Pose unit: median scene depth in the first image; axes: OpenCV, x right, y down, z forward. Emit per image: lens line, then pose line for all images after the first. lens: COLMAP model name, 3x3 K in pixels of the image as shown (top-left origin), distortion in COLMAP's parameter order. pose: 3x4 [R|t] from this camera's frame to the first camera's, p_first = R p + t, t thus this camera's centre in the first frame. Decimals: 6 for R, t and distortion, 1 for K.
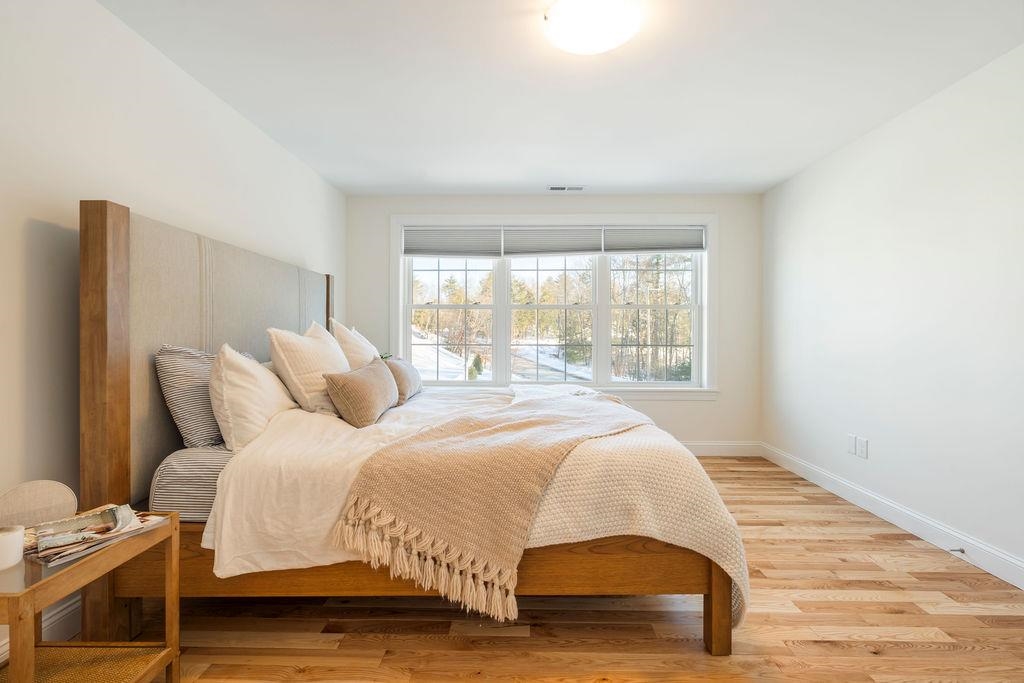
lens RADIAL K [[447.1, 0, 511.5], [0, 447.1, 336.1], [0, 0, 1]] dist [-0.004210, 0.000020]
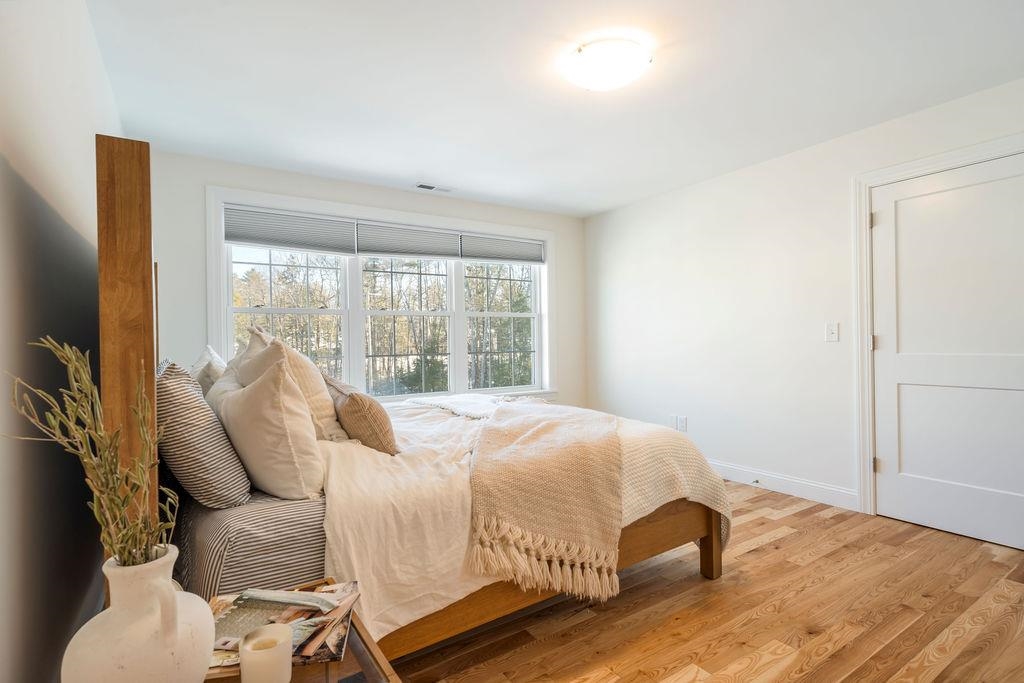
lens RADIAL K [[499.4, 0, 508.6], [0, 499.4, 343.0], [0, 0, 1]] dist [-0.011536, 0.000329]
pose [[0.828568, -0.017306, 0.559621, -0.858781], [0.020418, 0.999791, 0.000687, -0.002114], [-0.559517, 0.010857, 0.828748, 0.105559]]
